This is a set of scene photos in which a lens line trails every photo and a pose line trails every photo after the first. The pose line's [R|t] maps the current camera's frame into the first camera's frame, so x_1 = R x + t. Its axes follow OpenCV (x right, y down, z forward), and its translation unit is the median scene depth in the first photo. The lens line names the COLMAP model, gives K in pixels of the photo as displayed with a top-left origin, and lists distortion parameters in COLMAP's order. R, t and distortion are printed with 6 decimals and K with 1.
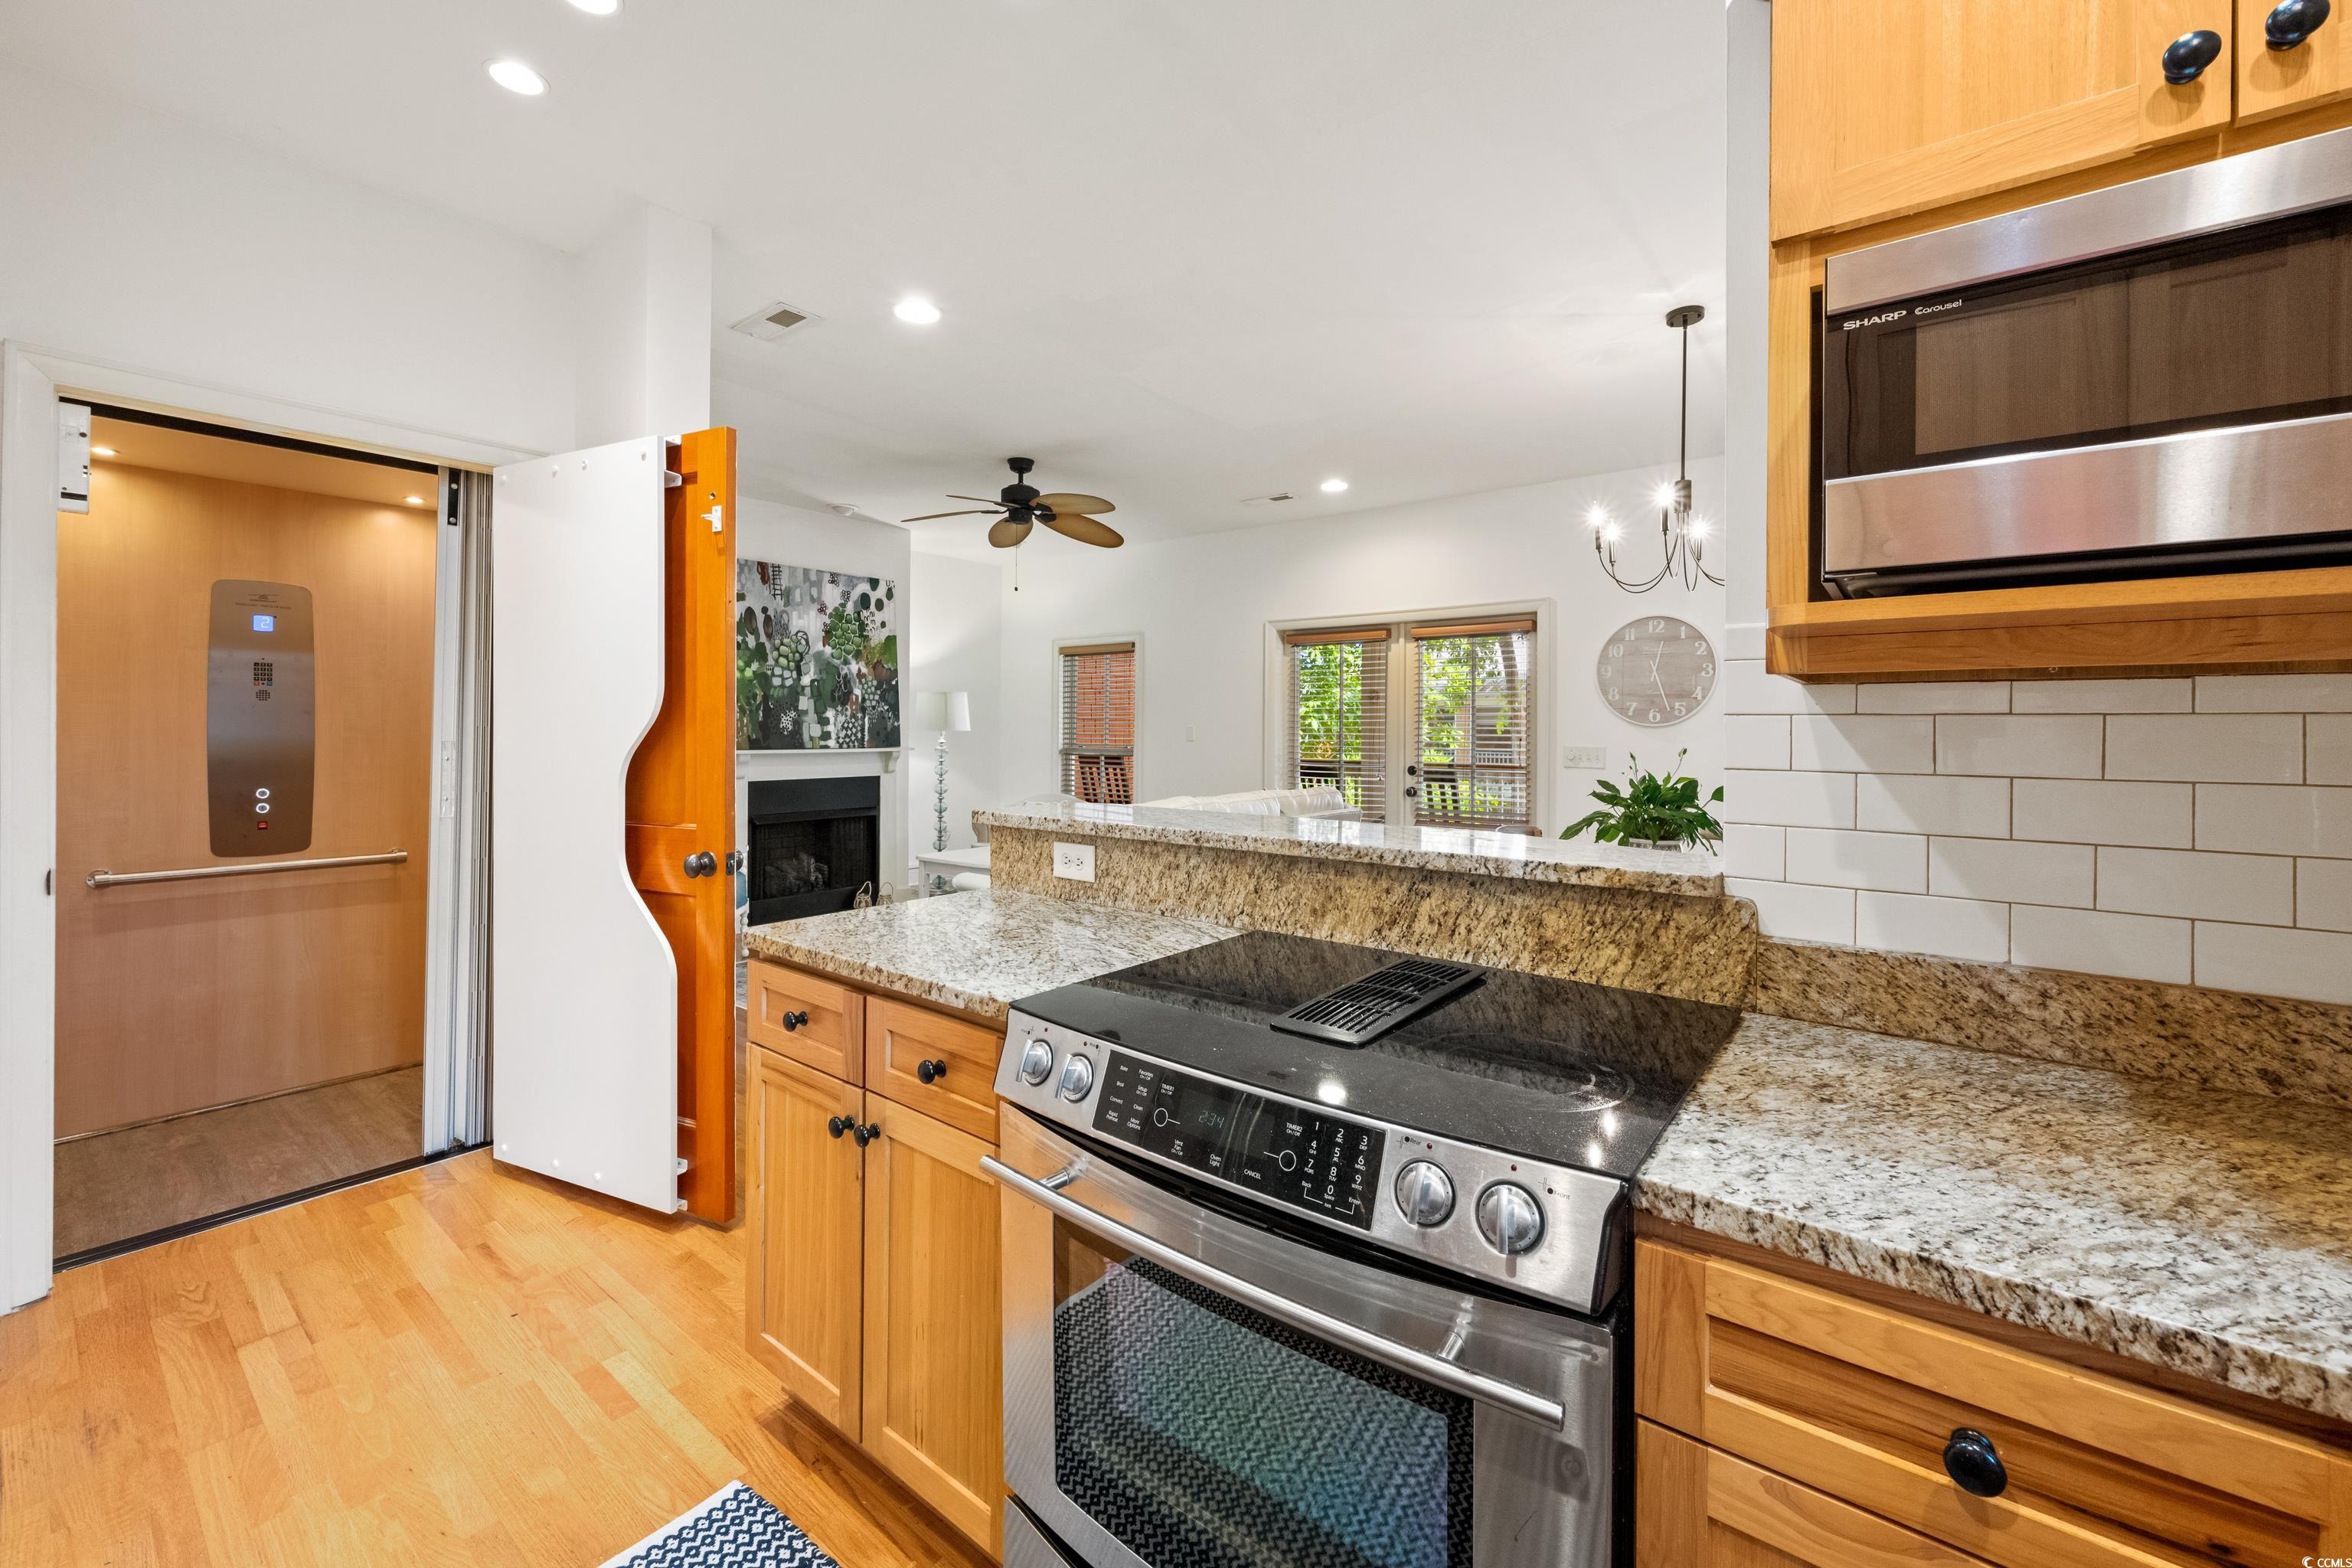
lens RADIAL K [[948.3, 0, 1169.4], [0, 948.3, 732.0], [0, 0, 1]] dist [0.001032, 0.000068]
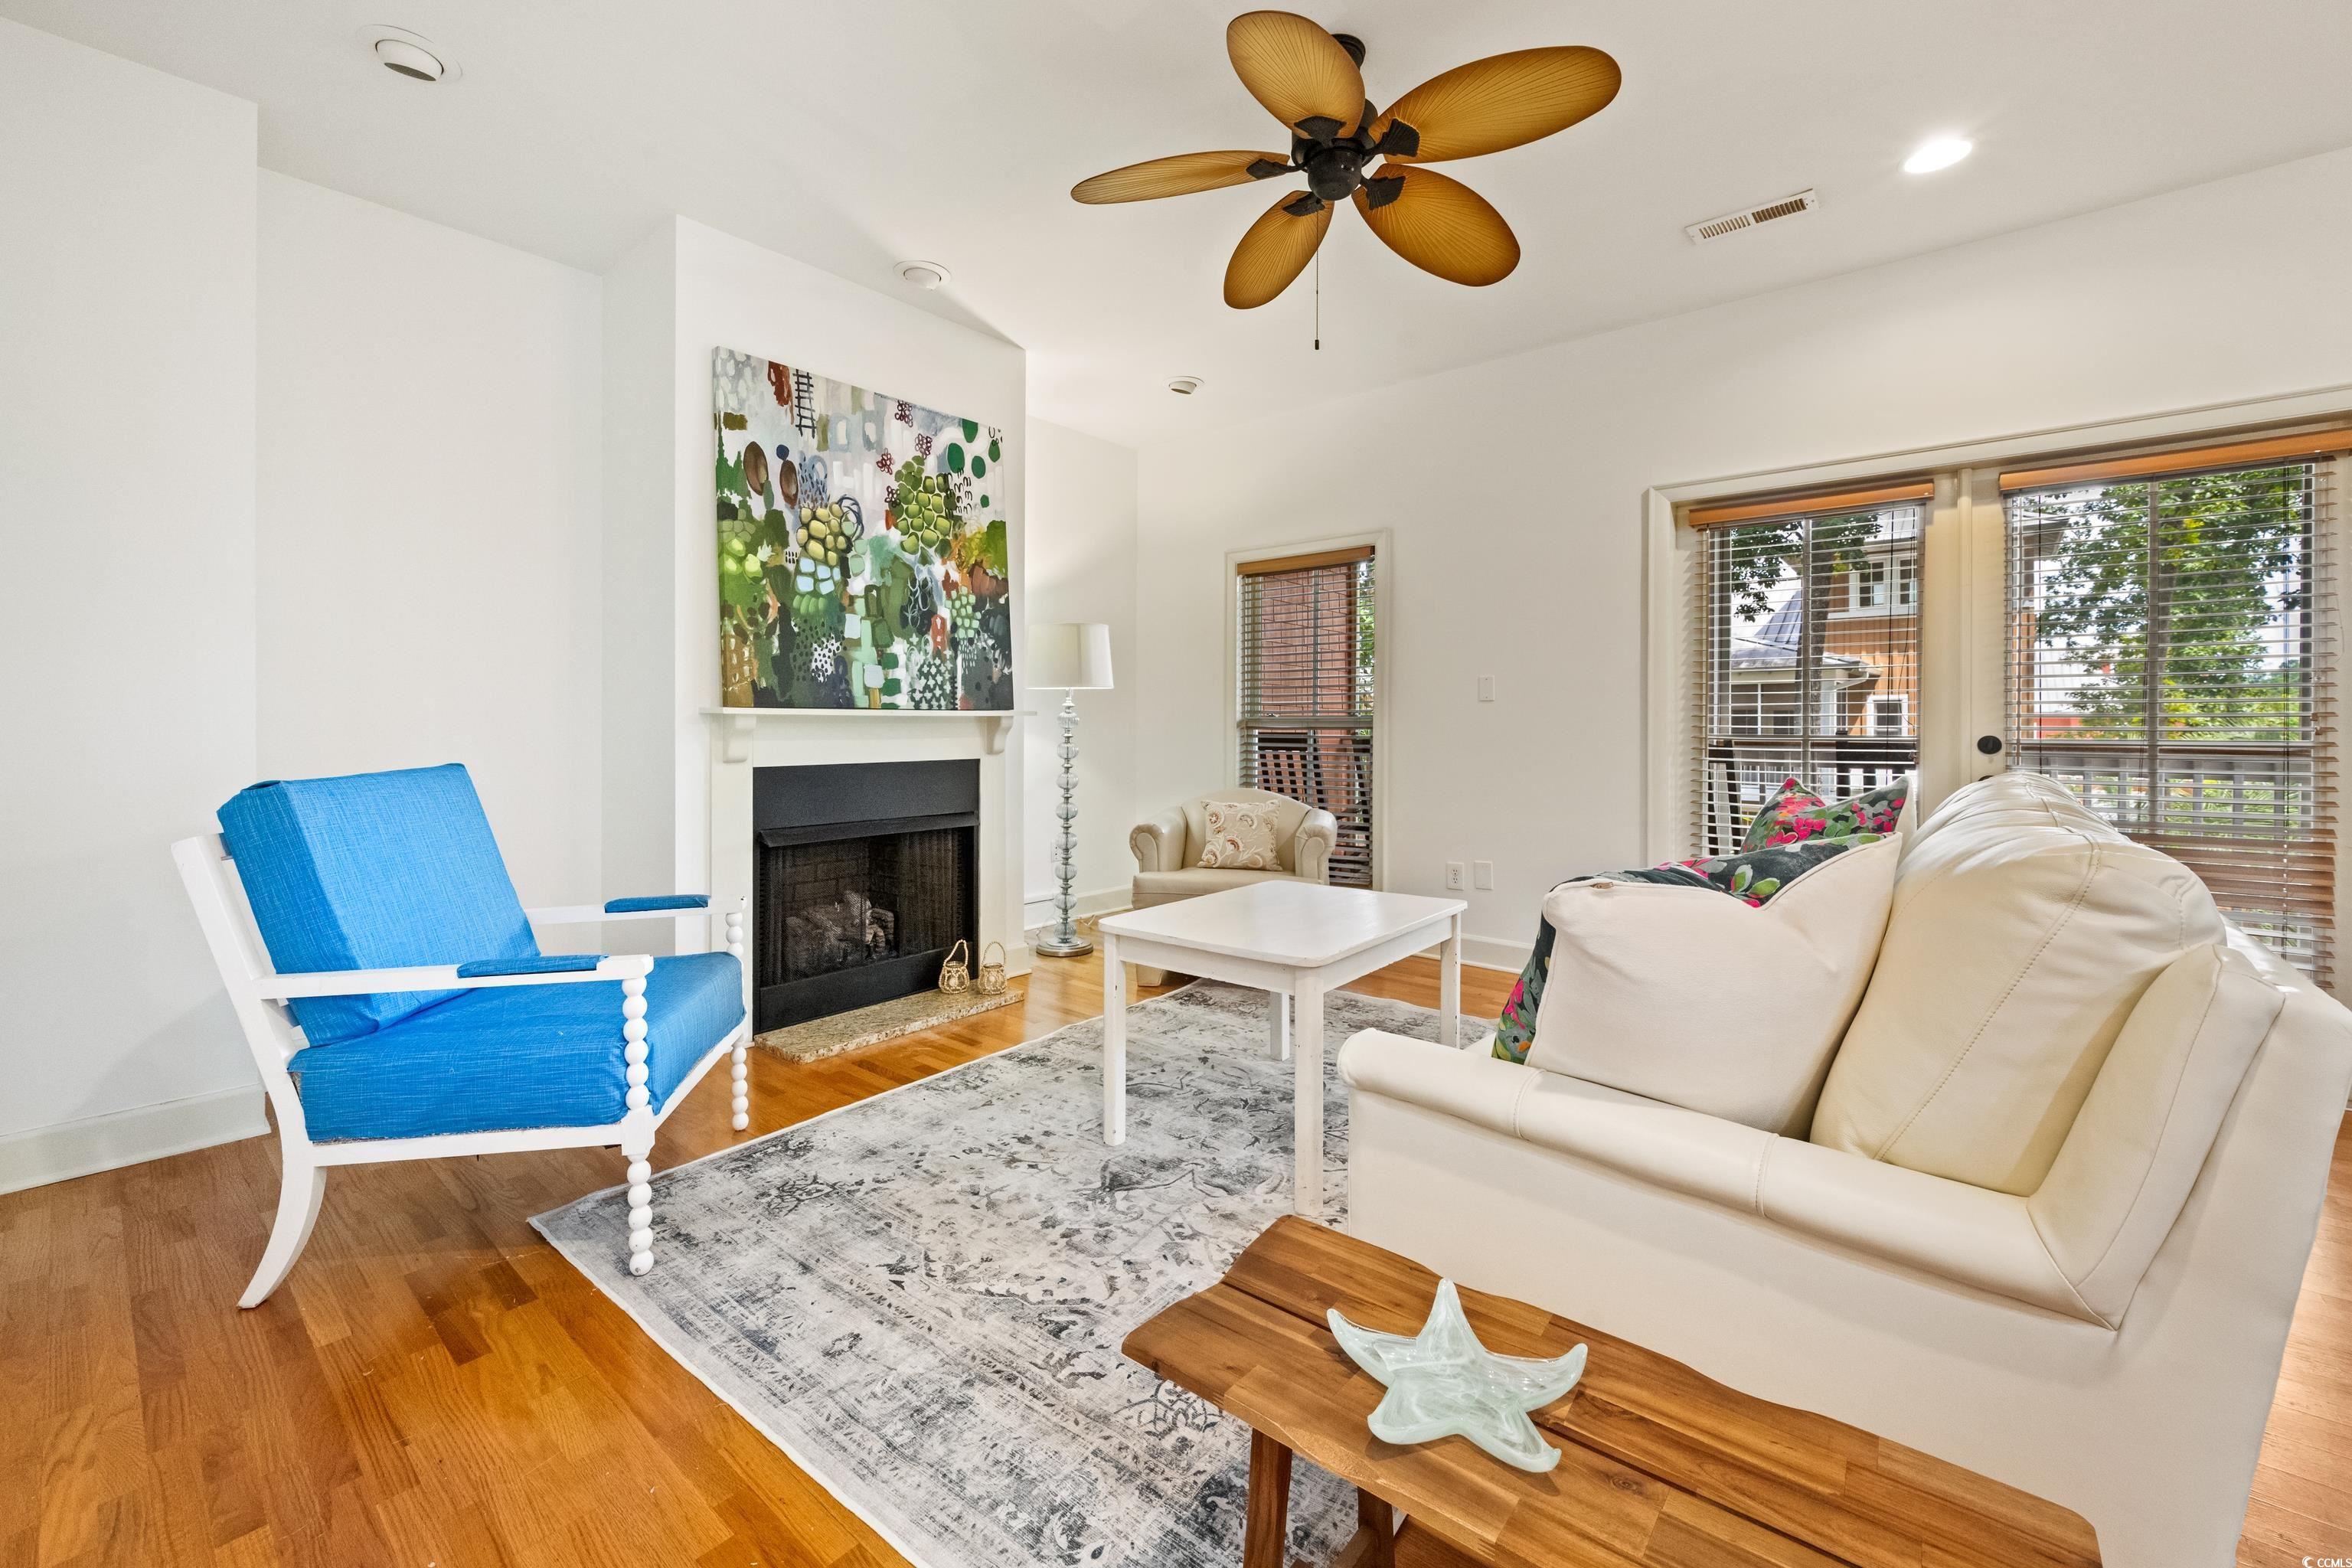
lens RADIAL K [[948.3, 0, 1169.4], [0, 948.3, 732.0], [0, 0, 1]] dist [0.001032, 0.000068]
pose [[0.999466, -0.001692, -0.032628, -0.179374], [0.001866, 0.999984, 0.005304, 0.028165], [0.032619, -0.005362, 0.999453, 0.442804]]
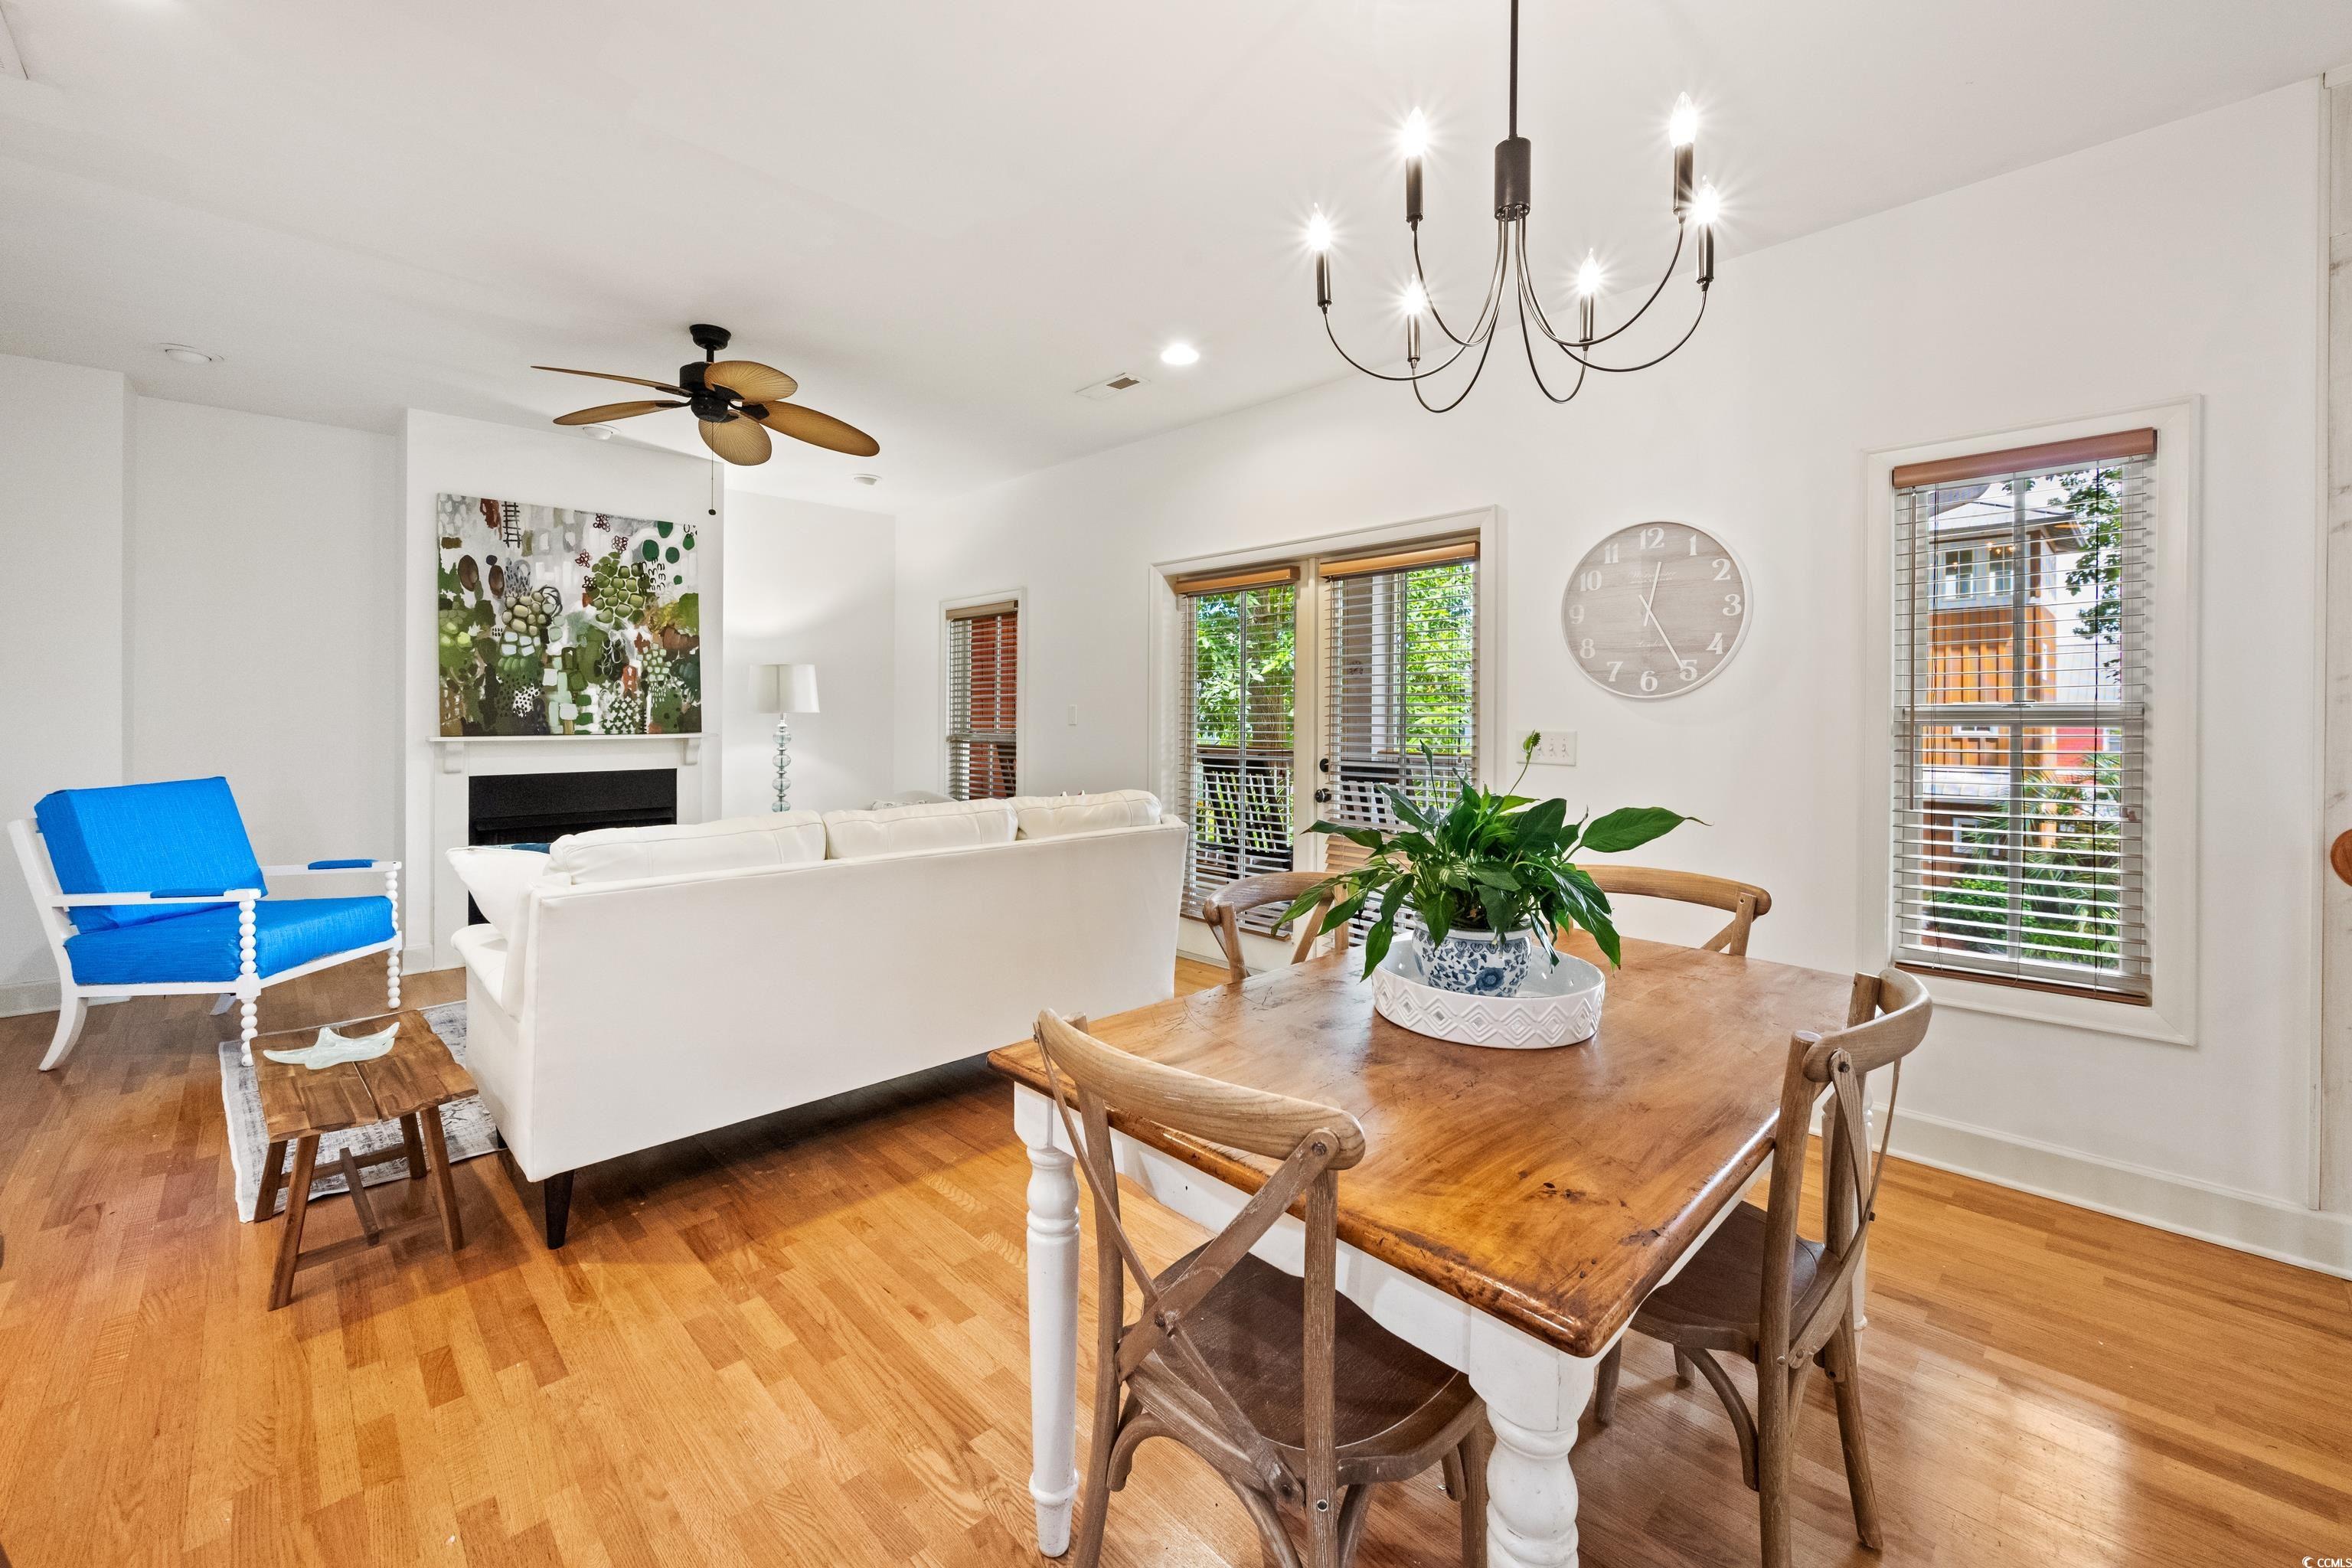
lens RADIAL K [[953.6, 0, 1167.4], [0, 953.6, 721.2], [0, 0, 1]] dist [-0.001268, -0.000385]
pose [[0.991618, -0.002134, -0.129190, 0.224639], [0.002461, 0.999994, 0.002369, 0.005495], [0.129184, -0.002667, 0.991617, 0.271166]]
